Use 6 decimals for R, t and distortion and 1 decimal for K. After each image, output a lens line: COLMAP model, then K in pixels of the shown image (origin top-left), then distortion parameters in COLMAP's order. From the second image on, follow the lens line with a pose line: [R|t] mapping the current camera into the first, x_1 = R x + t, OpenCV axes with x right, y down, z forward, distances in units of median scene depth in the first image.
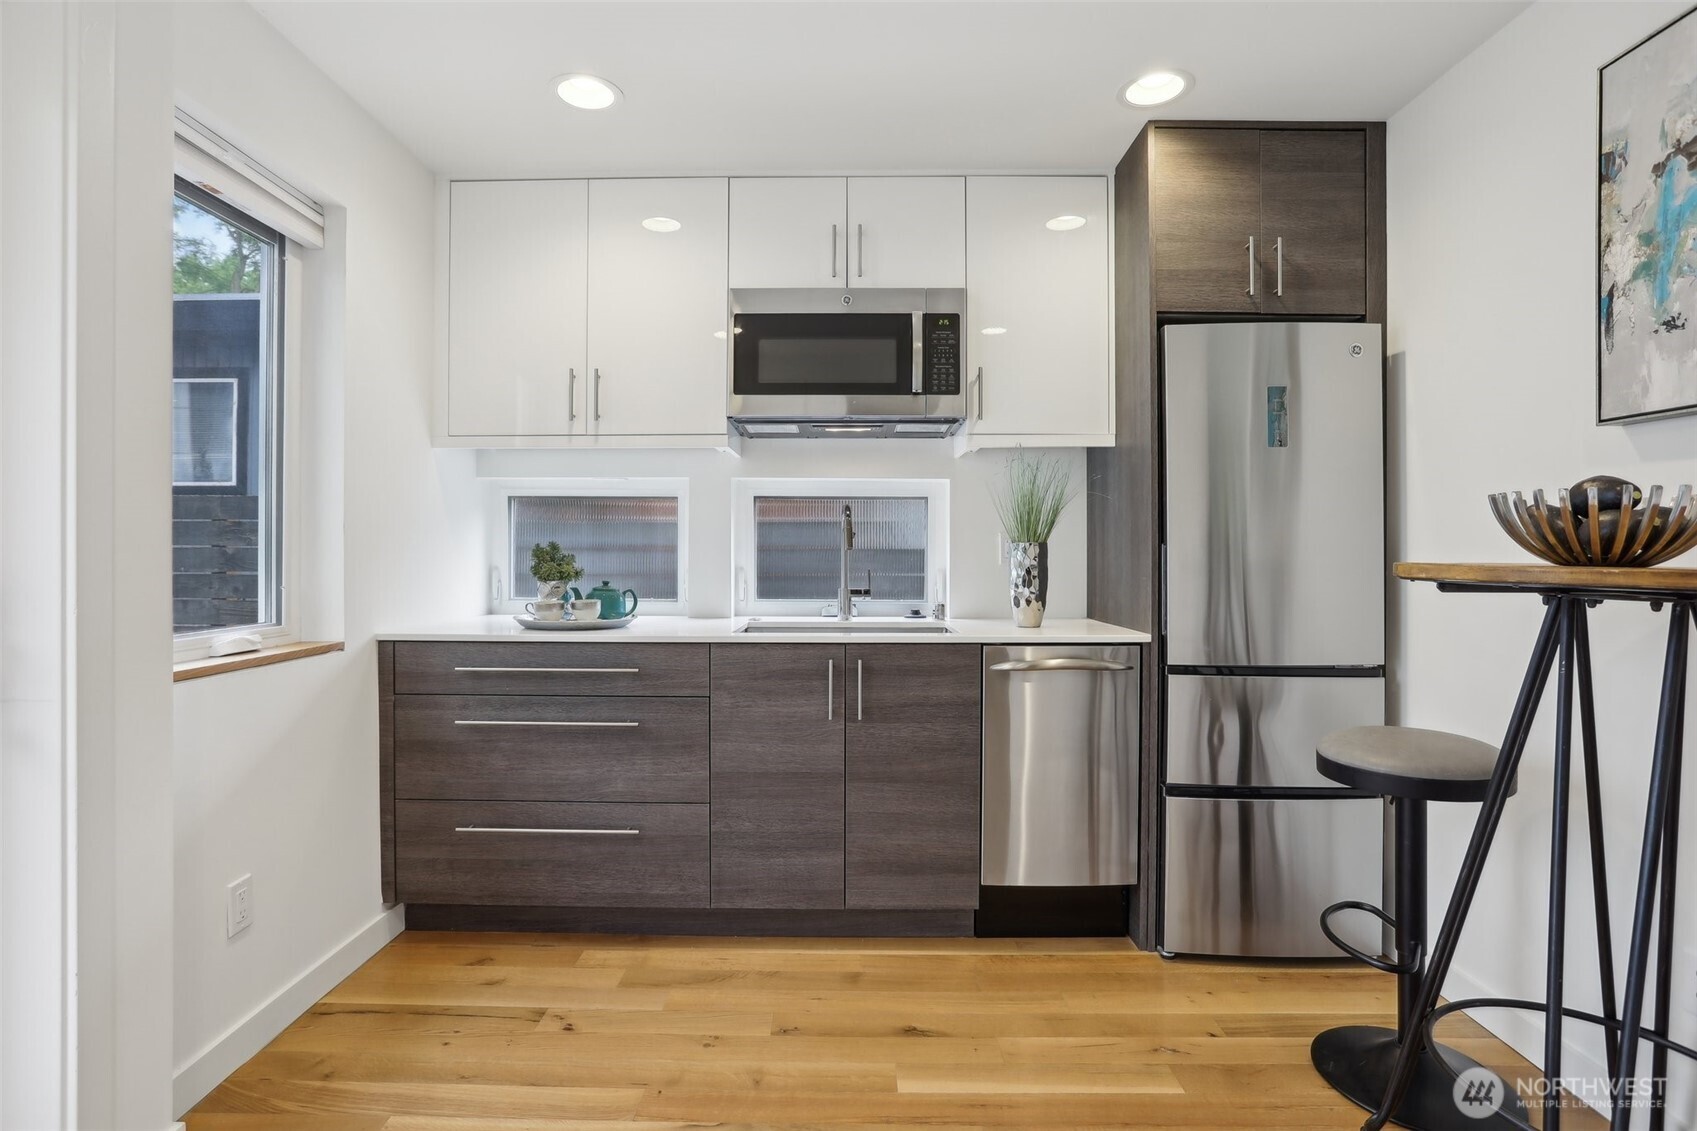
lens RADIAL K [[834.7, 0, 848.8], [0, 834.7, 558.4], [0, 0, 1]] dist [-0.068429, 0.043162]
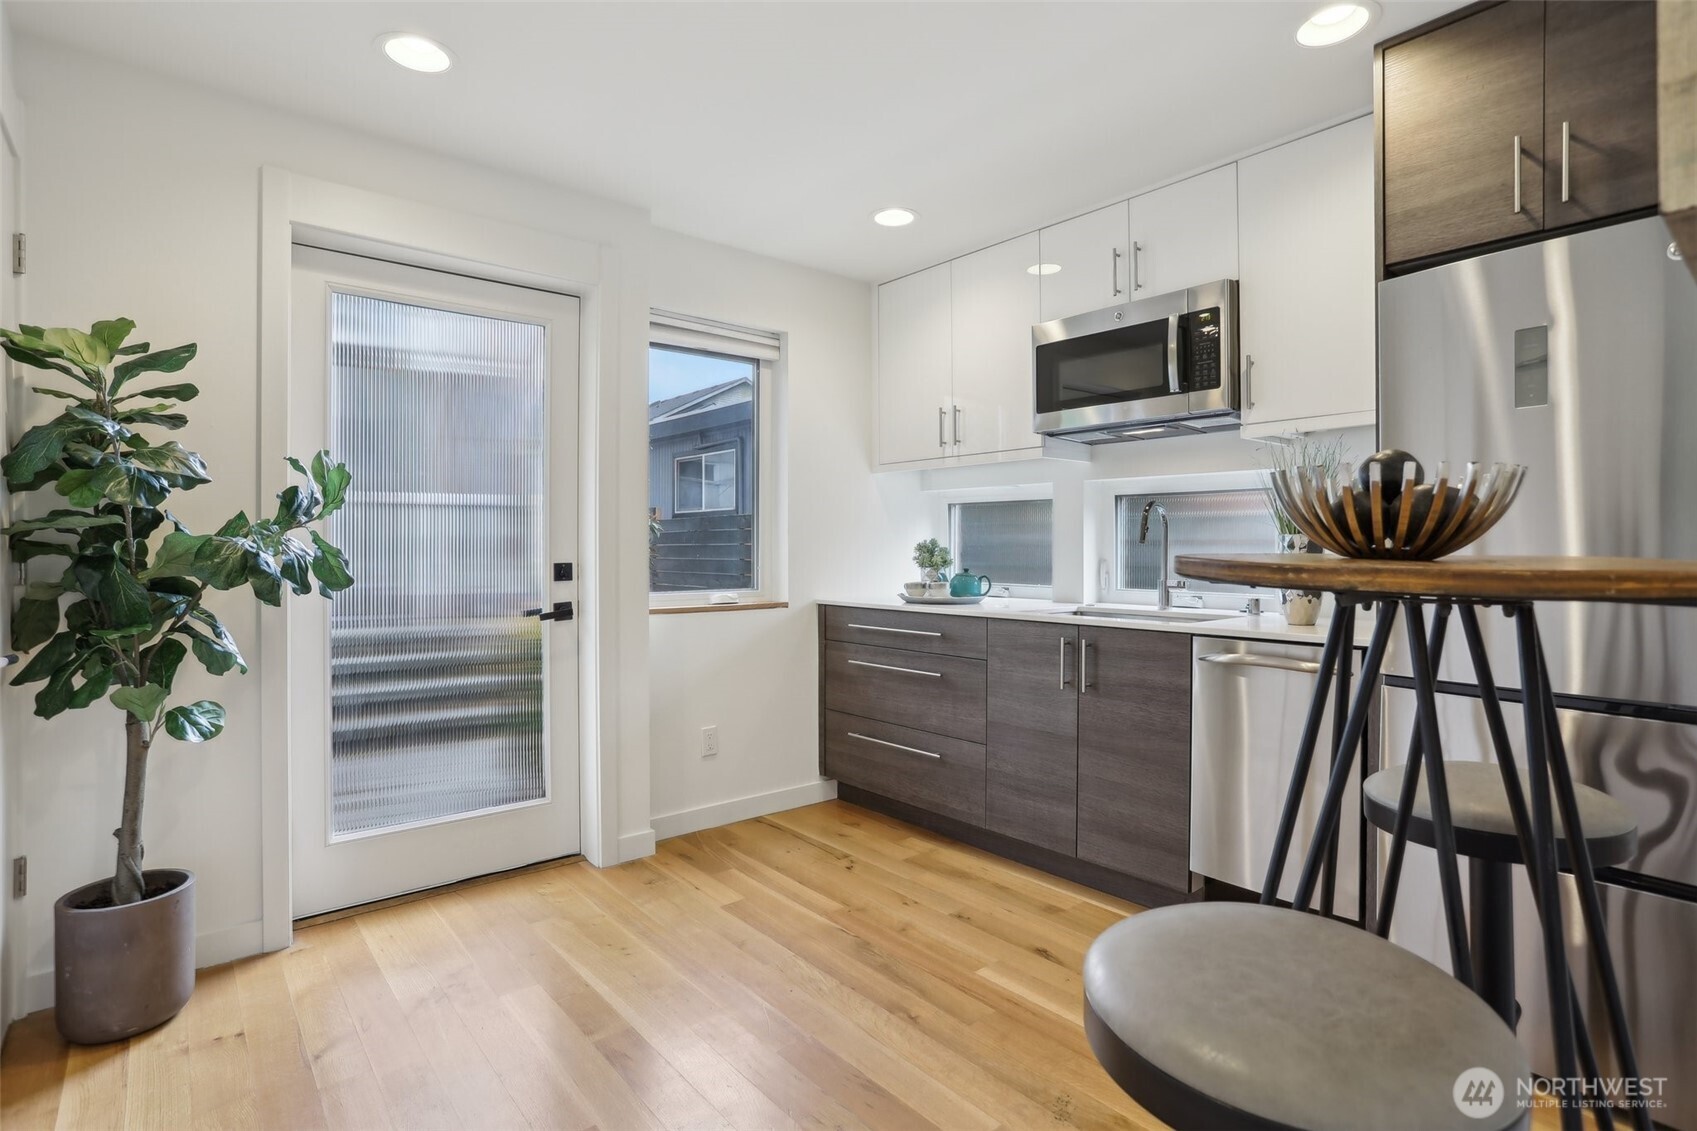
lens RADIAL K [[834.7, 0, 848.8], [0, 834.7, 558.4], [0, 0, 1]] dist [-0.068429, 0.043162]
pose [[0.655881, 0.007453, -0.754827, 0.646208], [-0.004019, 0.999972, 0.006381, 0.004449], [0.754853, -0.001151, 0.655893, 0.014203]]
